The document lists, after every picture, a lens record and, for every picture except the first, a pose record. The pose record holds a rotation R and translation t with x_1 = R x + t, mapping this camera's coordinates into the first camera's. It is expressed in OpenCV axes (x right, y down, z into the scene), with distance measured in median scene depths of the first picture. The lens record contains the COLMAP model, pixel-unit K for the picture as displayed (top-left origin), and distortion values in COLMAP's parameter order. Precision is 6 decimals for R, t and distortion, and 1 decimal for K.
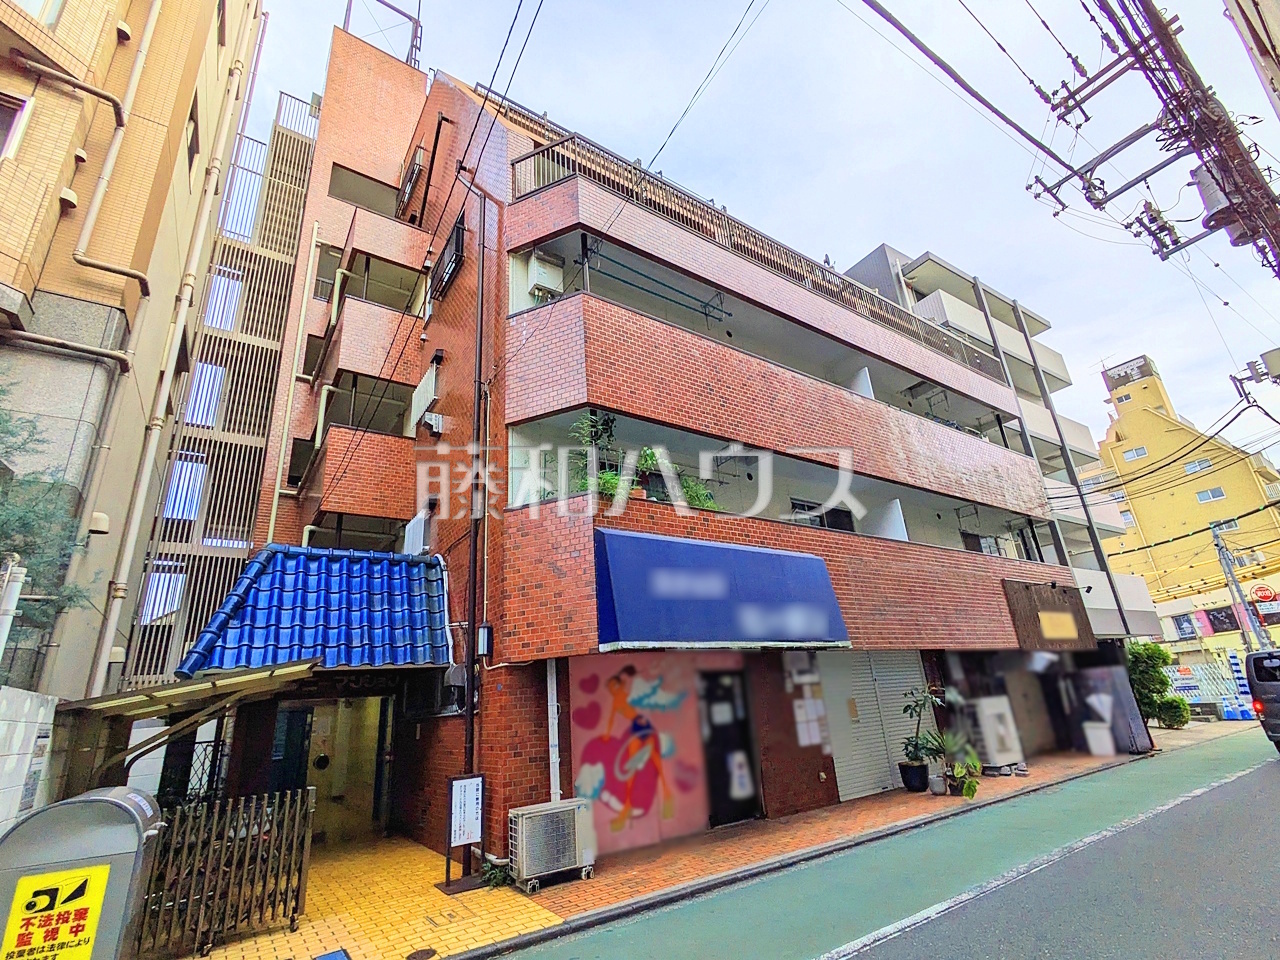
lens RADIAL K [[586.7, 0, 637.1], [0, 586.7, 490.6], [0, 0, 1]] dist [-0.012760, 0.005739]
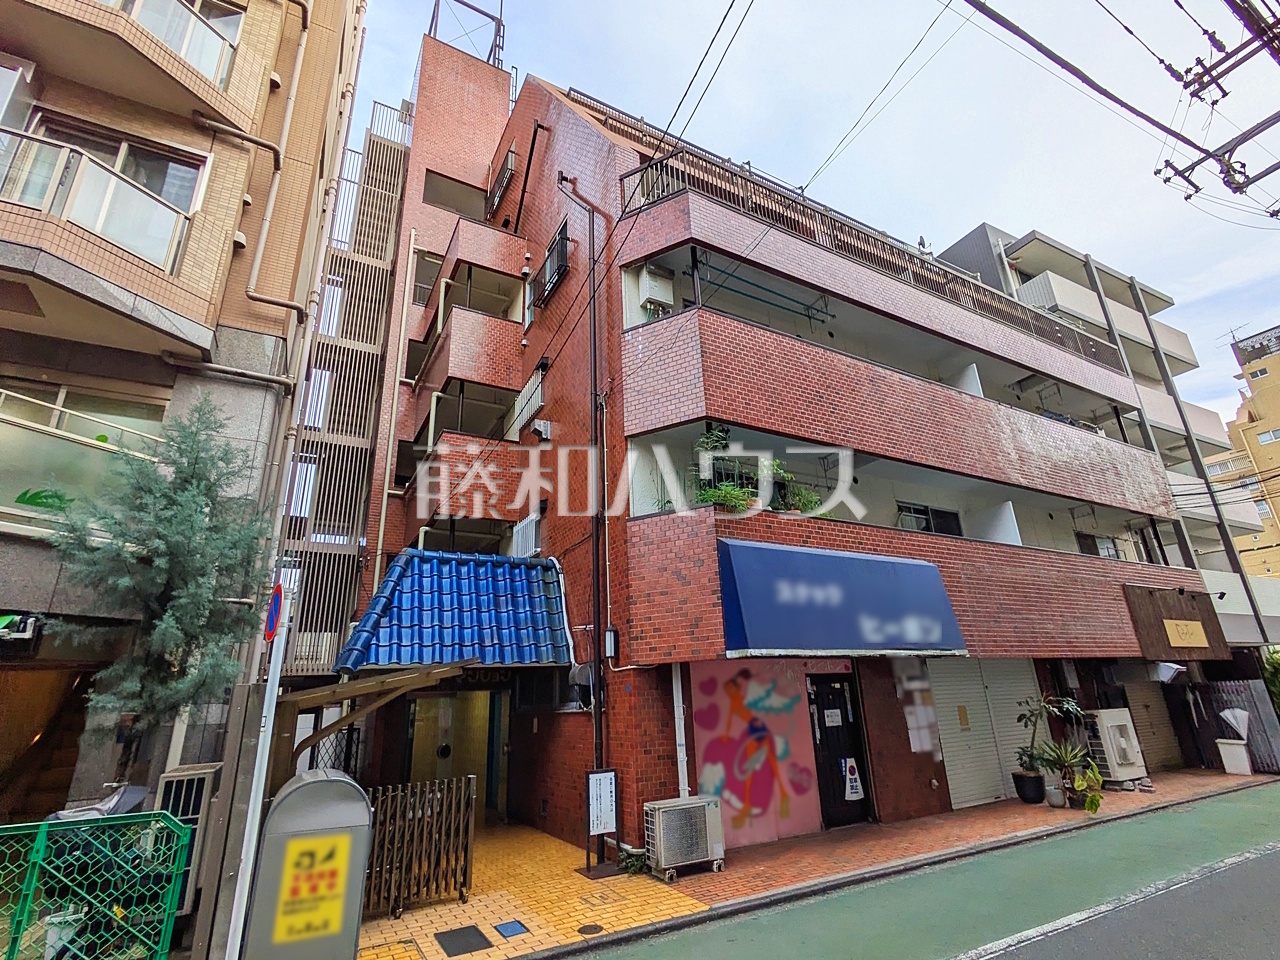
lens RADIAL K [[614.6, 0, 640.0], [0, 614.6, 480.0], [0, 0, 1]] dist [-0.012891, 0.006080]
pose [[0.995630, -0.003557, -0.093320, -0.082648], [0.004437, 0.999948, 0.009232, -0.039344], [0.093282, -0.009606, 0.995593, -0.077917]]
